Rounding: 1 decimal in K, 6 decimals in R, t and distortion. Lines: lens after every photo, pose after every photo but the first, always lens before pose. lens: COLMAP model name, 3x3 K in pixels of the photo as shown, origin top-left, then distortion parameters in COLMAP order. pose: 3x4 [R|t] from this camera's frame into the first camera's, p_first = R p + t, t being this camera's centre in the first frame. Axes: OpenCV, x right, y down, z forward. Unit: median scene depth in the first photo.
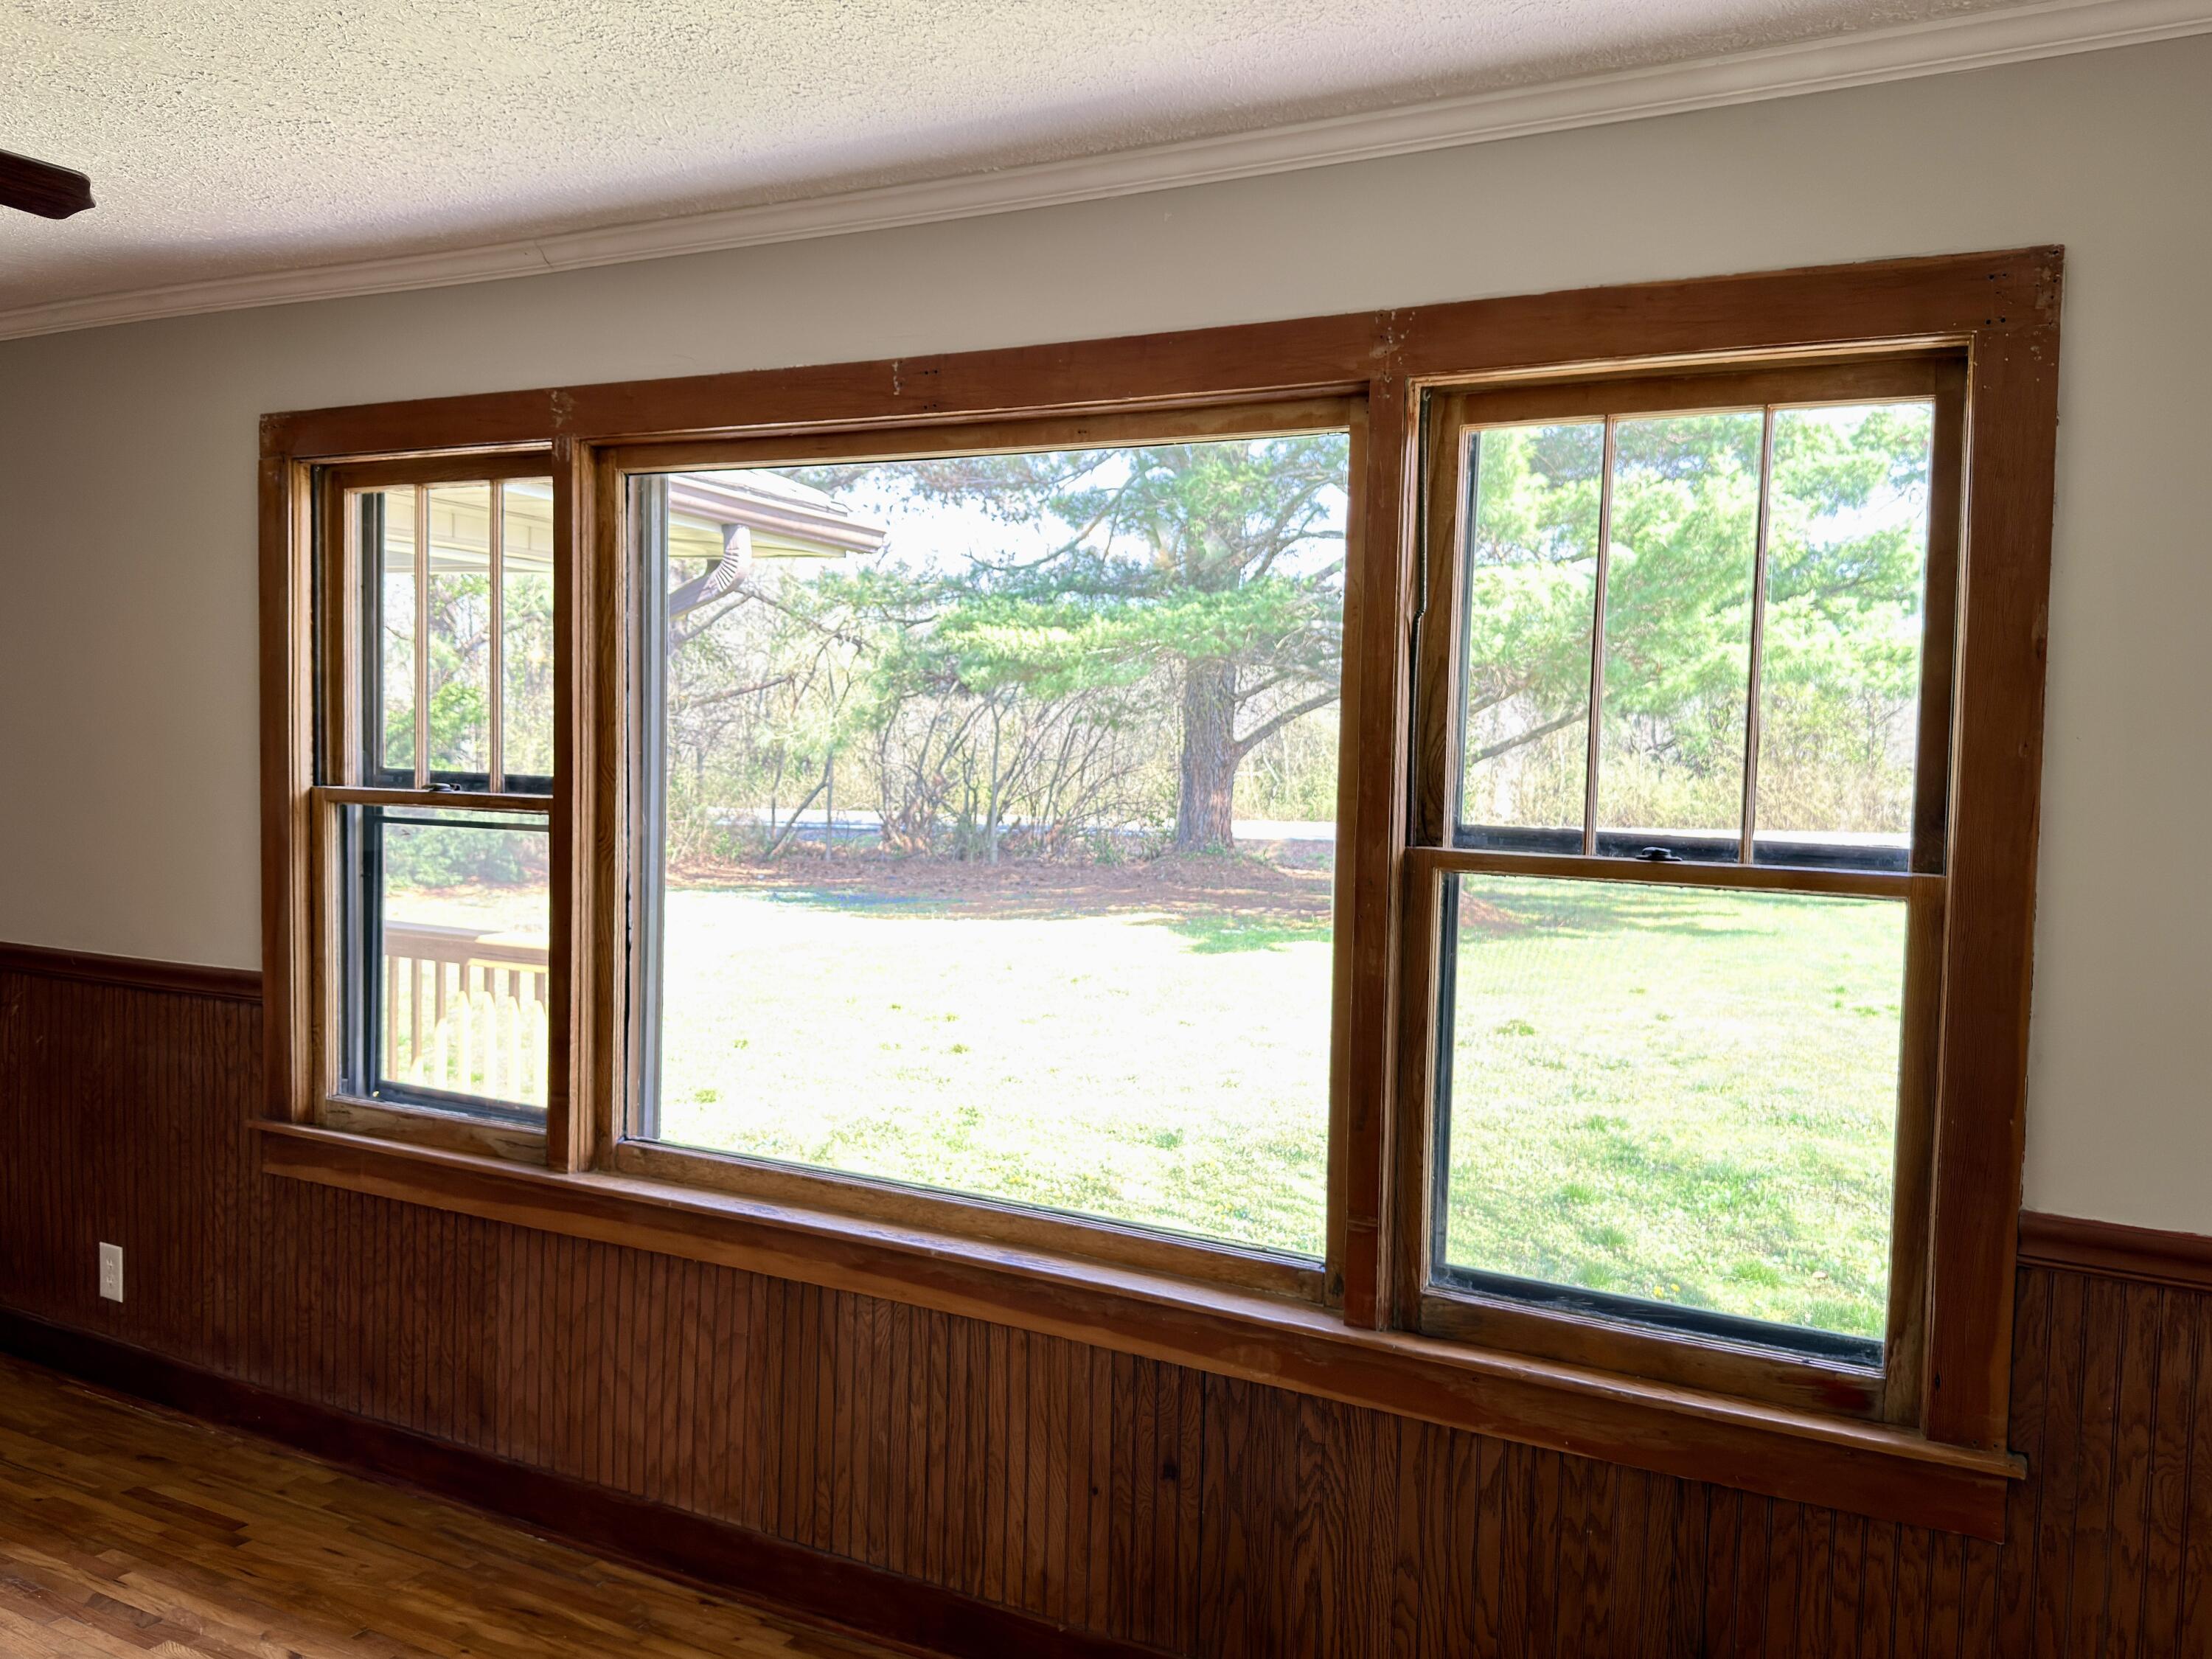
lens RADIAL K [[1799.8, 0, 1107.4], [0, 1799.8, 820.6], [0, 0, 1]] dist [0.081622, -0.139085]
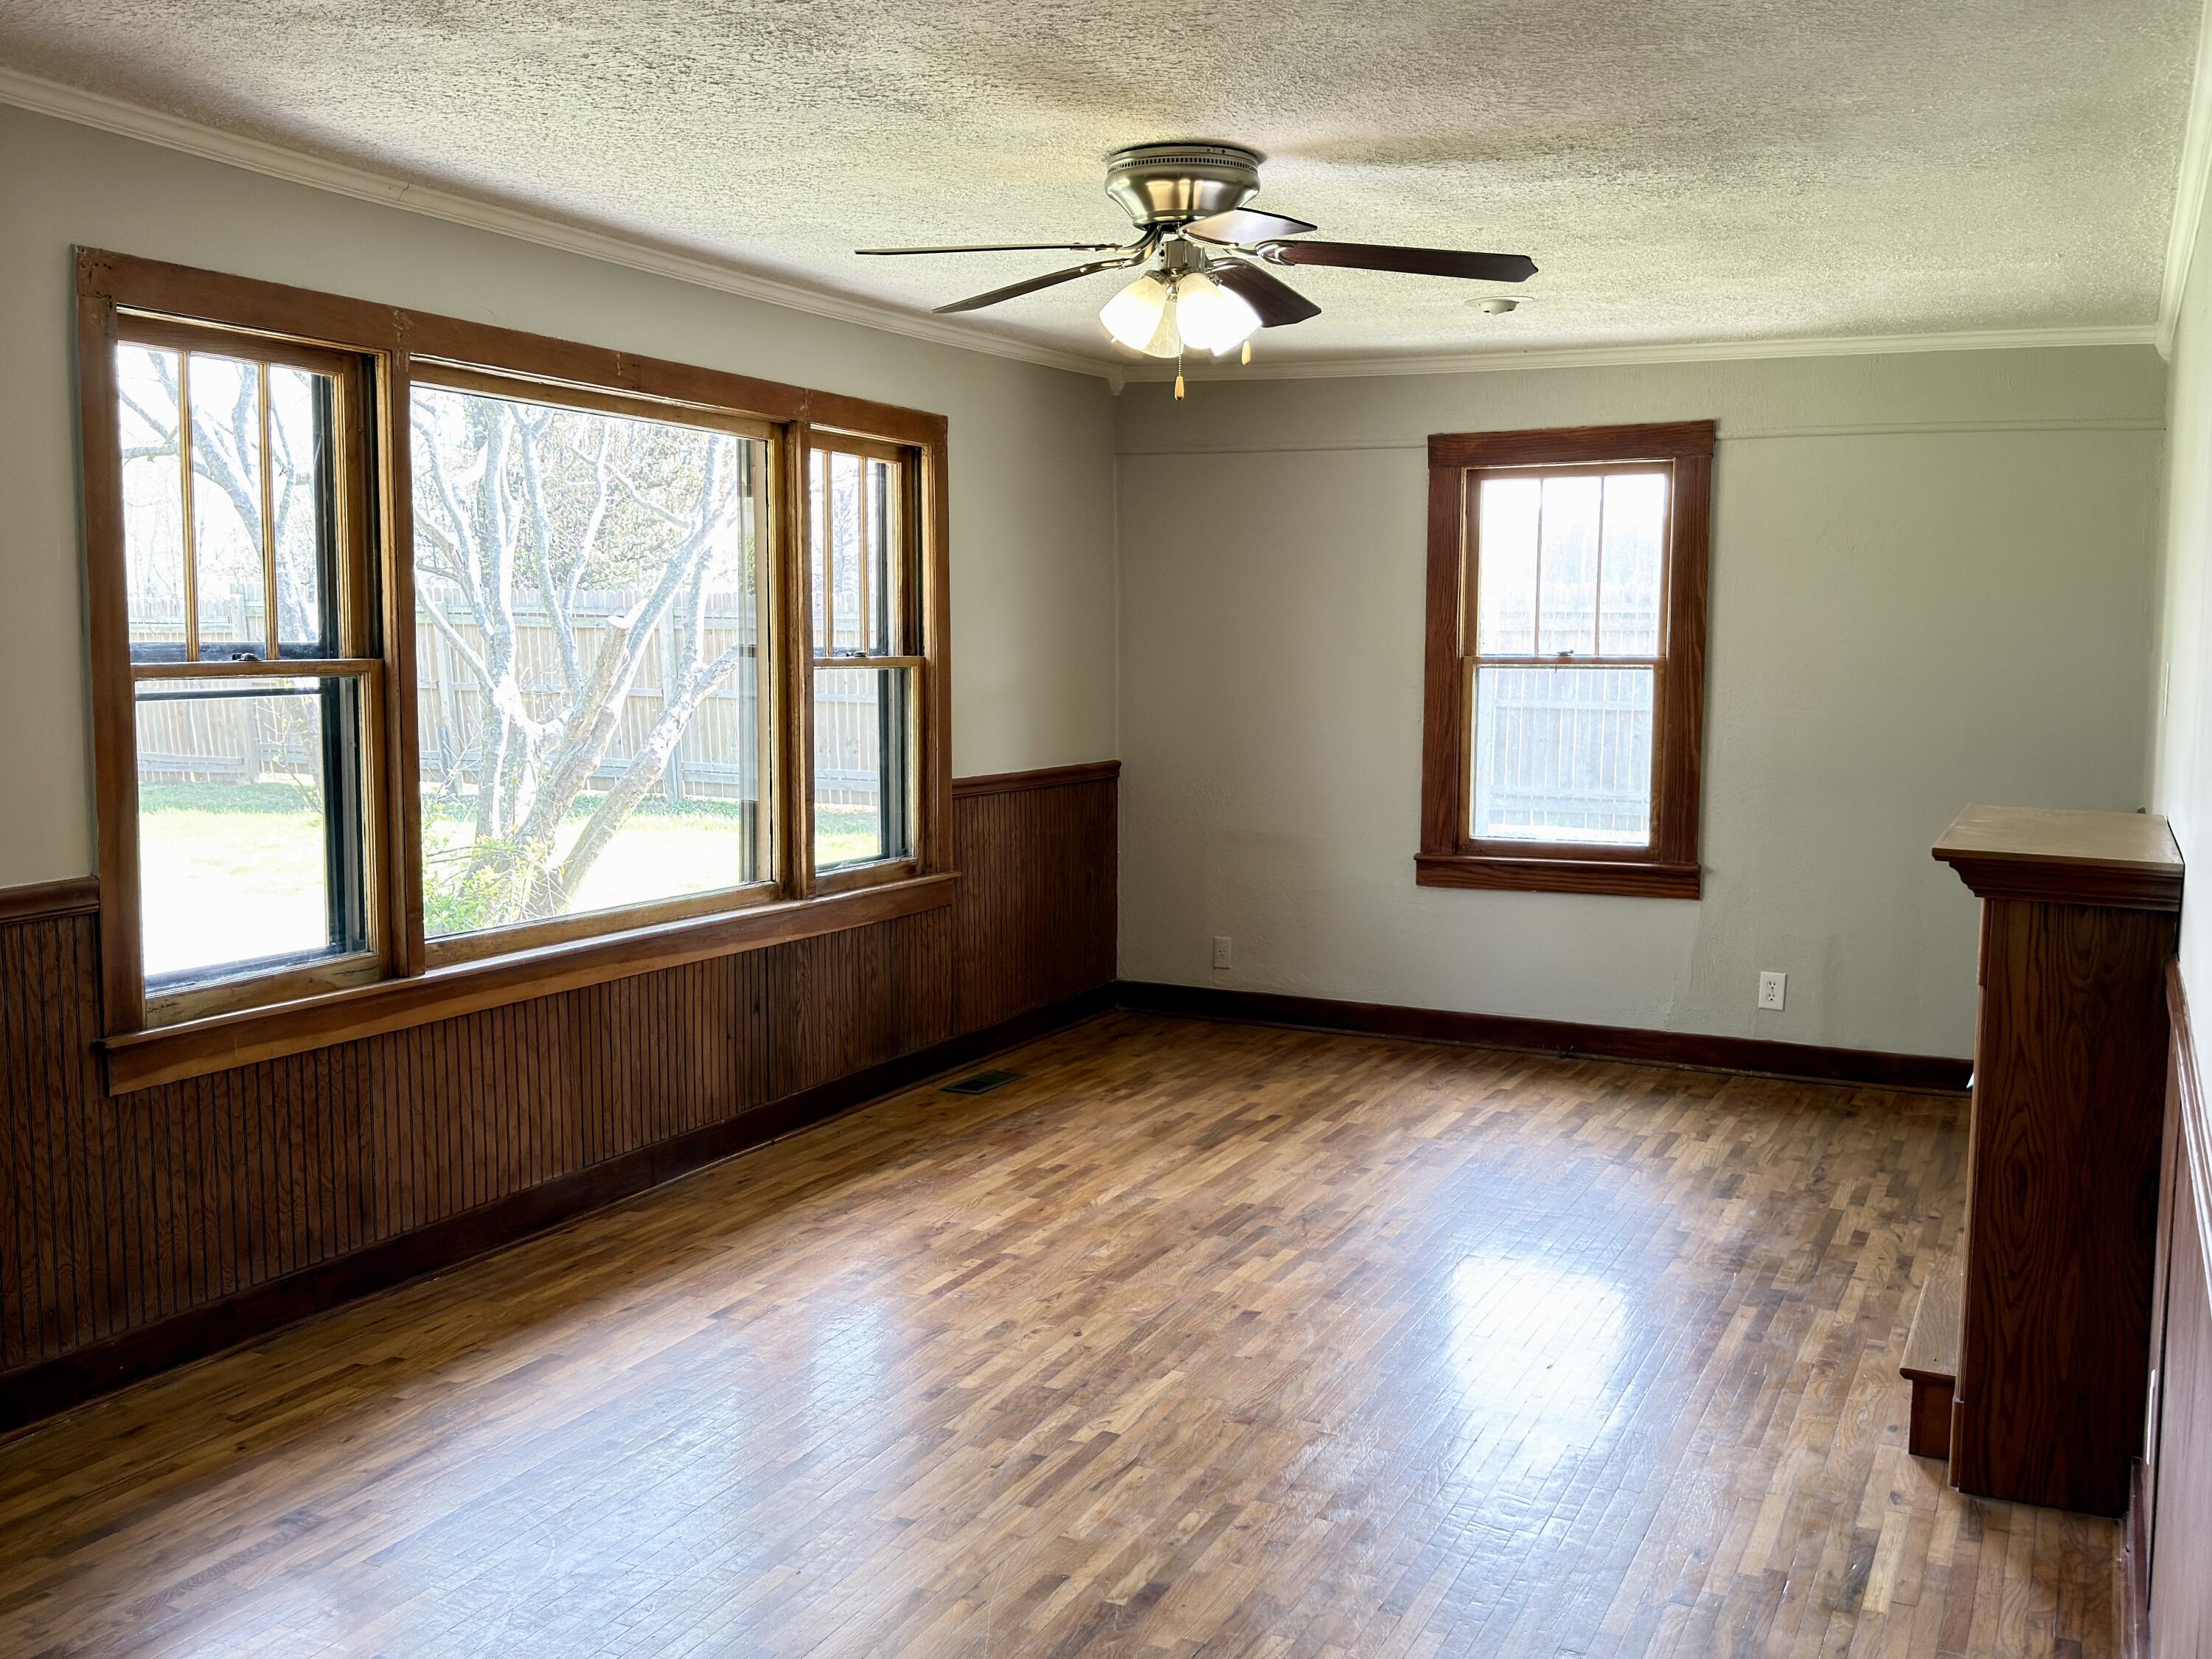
lens RADIAL K [[2221.1, 0, 1113.9], [0, 2221.1, 832.8], [0, 0, 1]] dist [0.016008, 0.000000]
pose [[-0.087157, -0.113064, 0.989758, -1.781425], [0.041499, 0.992264, 0.117004, -0.050112], [-0.995330, 0.051272, -0.081791, 0.665542]]
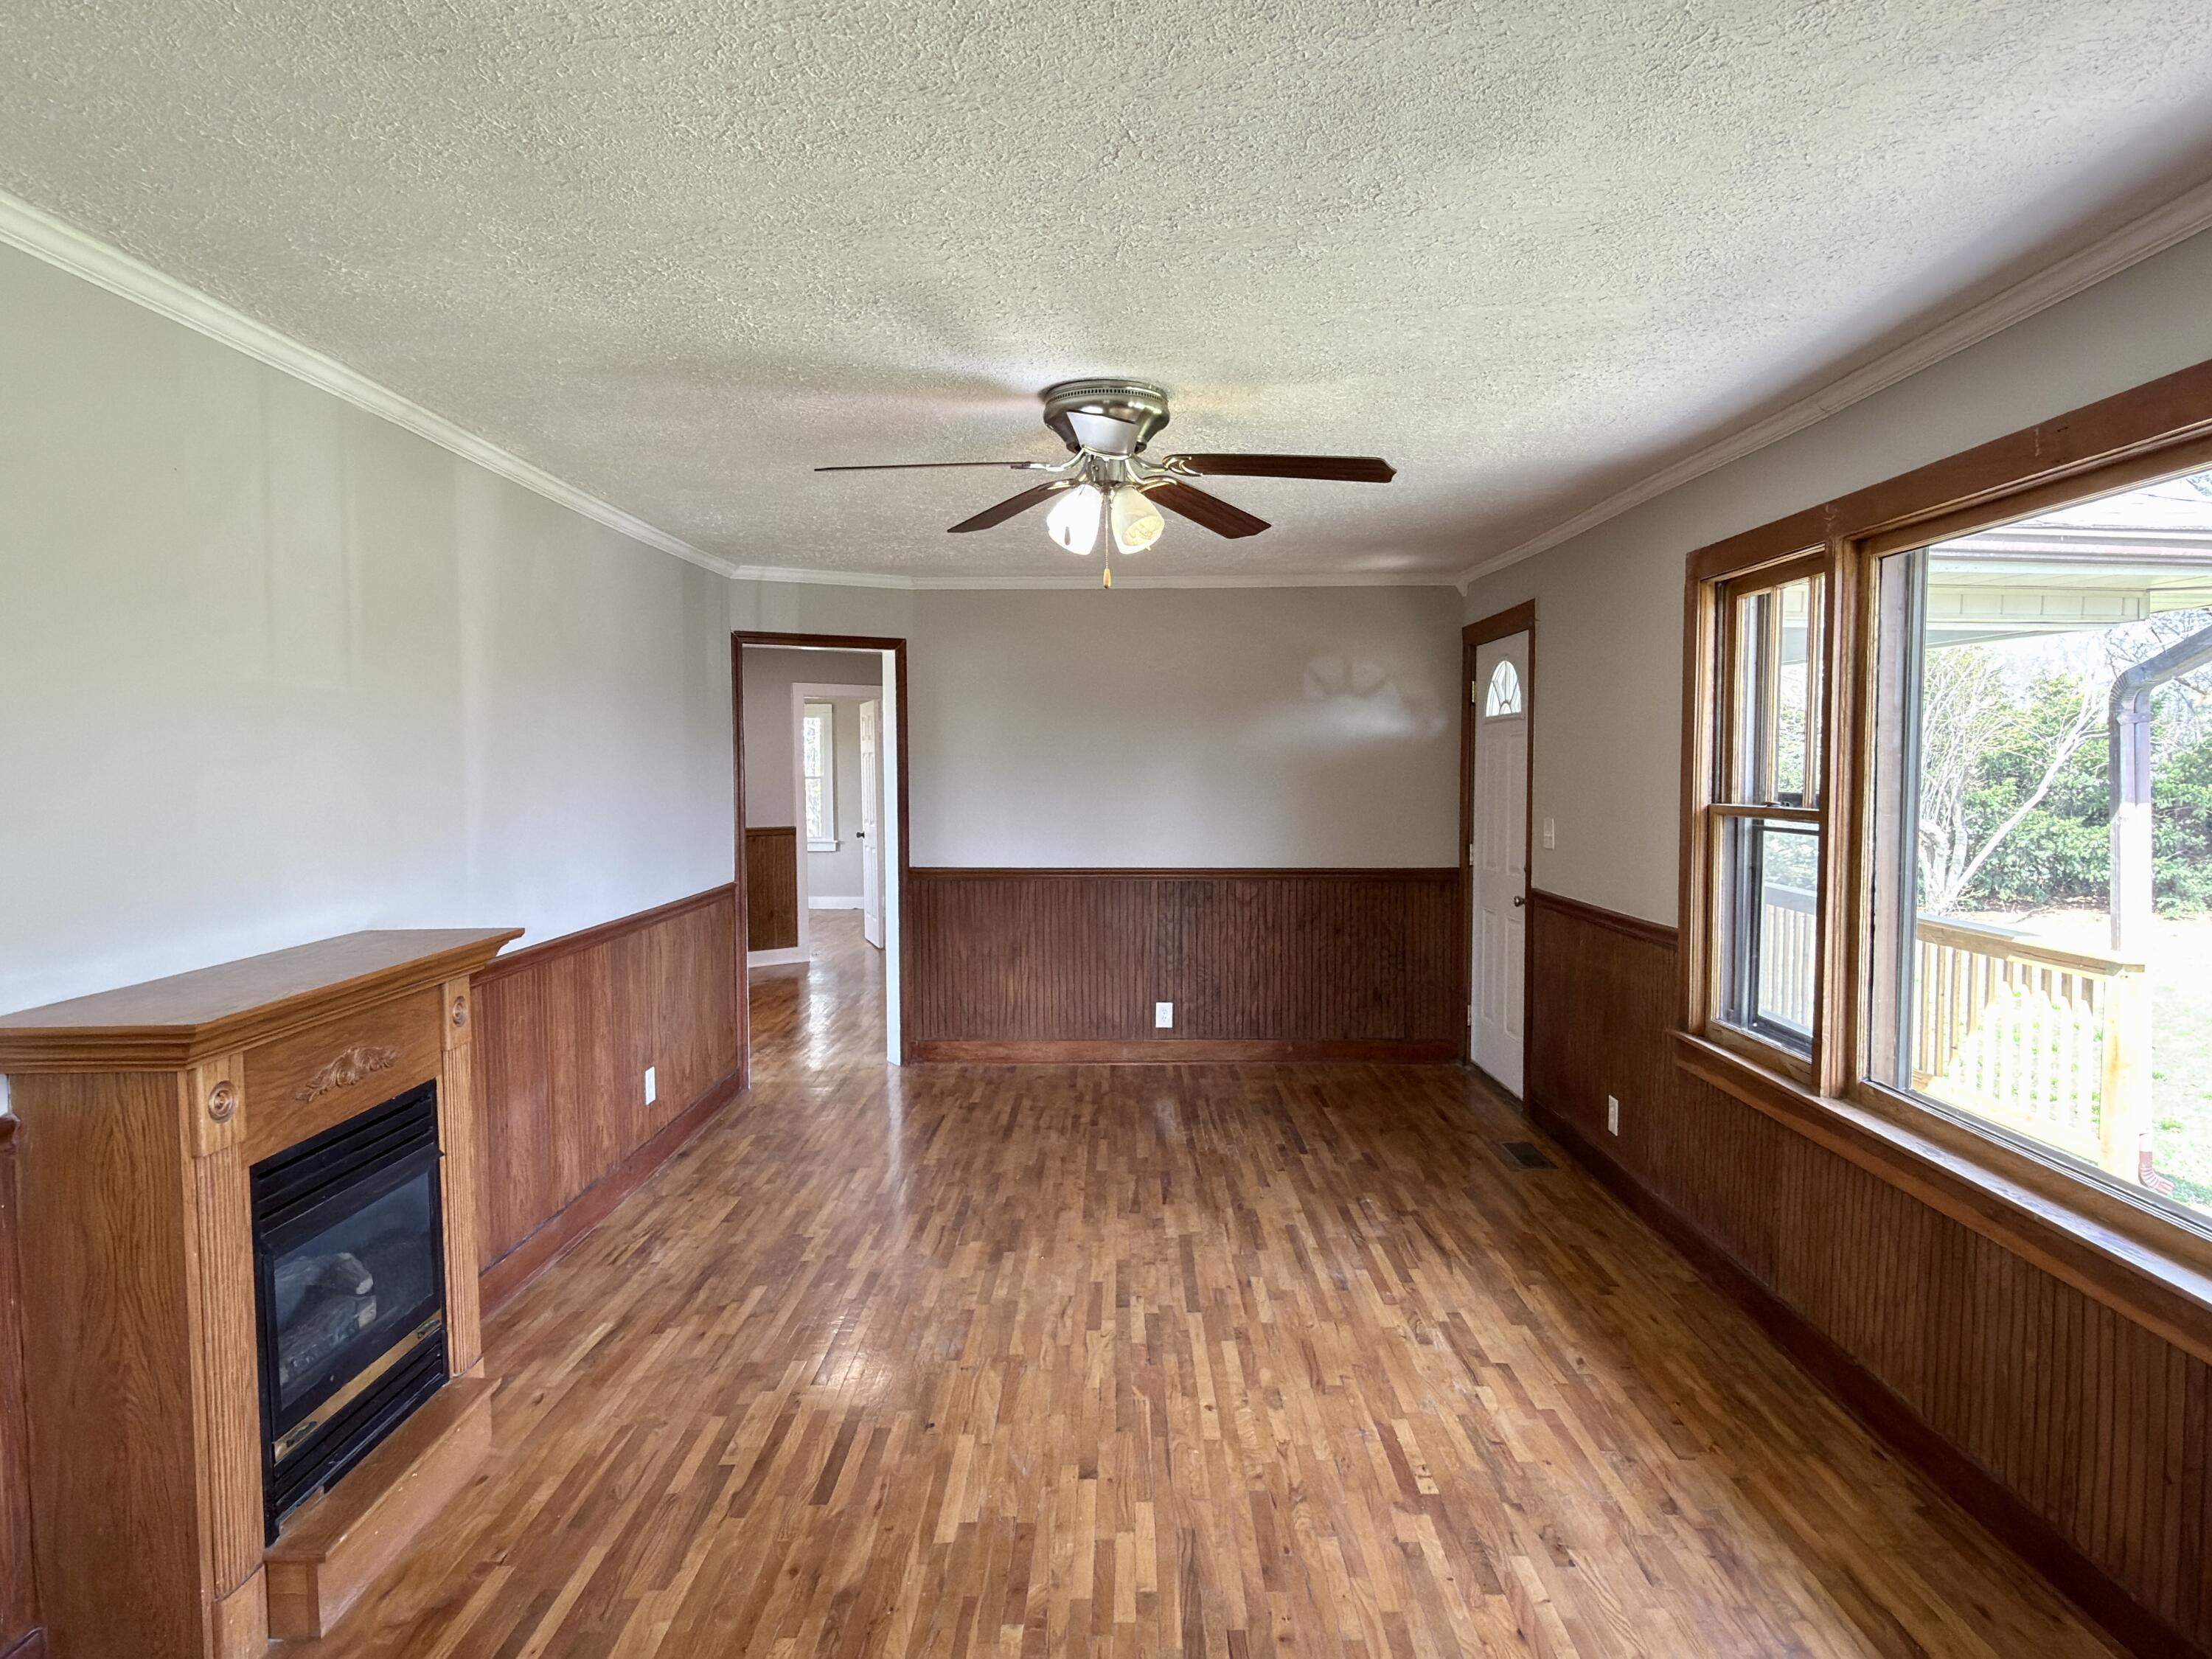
lens RADIAL K [[1335.4, 0, 1107.2], [0, 1335.4, 824.8], [0, 0, 1]] dist [-0.003691, -0.003072]
pose [[0.472853, 0.019935, -0.880916, 0.306214], [-0.033715, 0.999421, 0.004520, 0.010335], [0.880496, 0.027563, 0.473251, 0.082820]]
